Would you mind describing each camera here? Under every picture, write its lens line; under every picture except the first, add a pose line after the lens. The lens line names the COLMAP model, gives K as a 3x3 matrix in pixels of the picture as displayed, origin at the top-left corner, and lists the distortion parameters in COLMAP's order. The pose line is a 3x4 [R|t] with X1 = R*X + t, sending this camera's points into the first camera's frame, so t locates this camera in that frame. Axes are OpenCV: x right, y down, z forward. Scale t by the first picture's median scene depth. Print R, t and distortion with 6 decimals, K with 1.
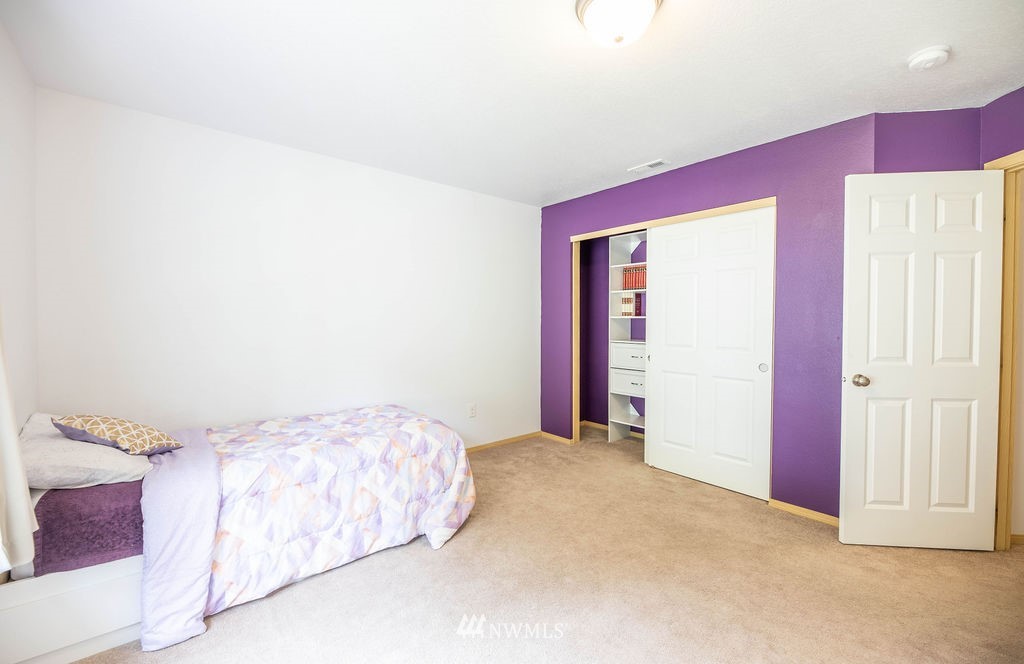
lens RADIAL K [[419.3, 0, 511.6], [0, 419.3, 326.7], [0, 0, 1]] dist [-0.015102, -0.000423]
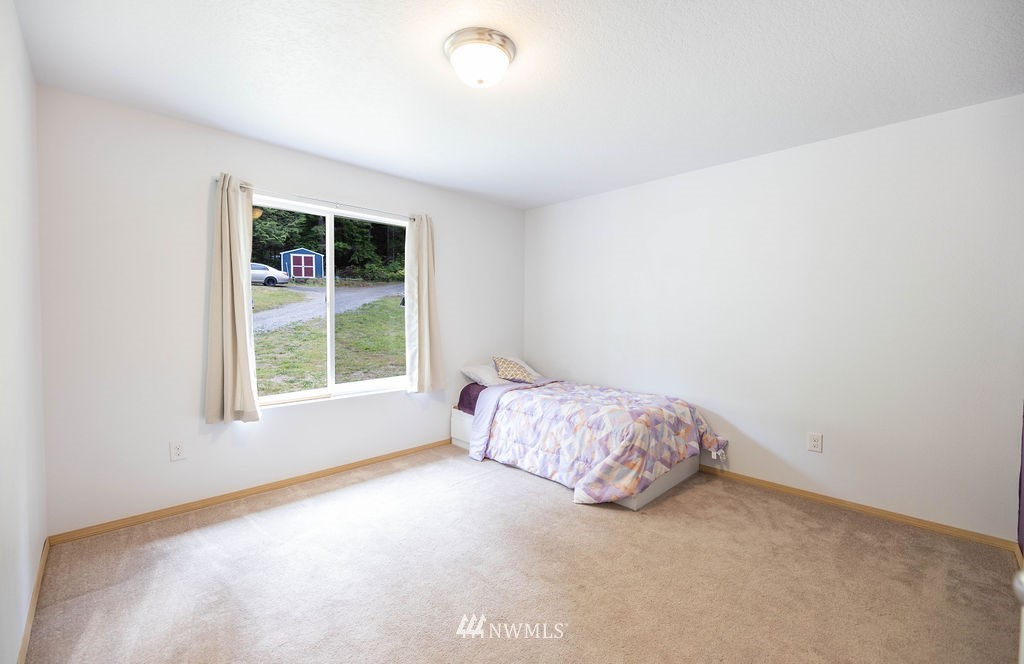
lens RADIAL K [[419.3, 0, 511.7], [0, 419.3, 329.7], [0, 0, 1]] dist [-0.015102, -0.000423]
pose [[0.069425, 0.029251, -0.997158, 1.073944], [-0.028288, 0.999226, 0.027342, -0.004112], [0.997186, 0.026309, 0.070198, 0.755593]]
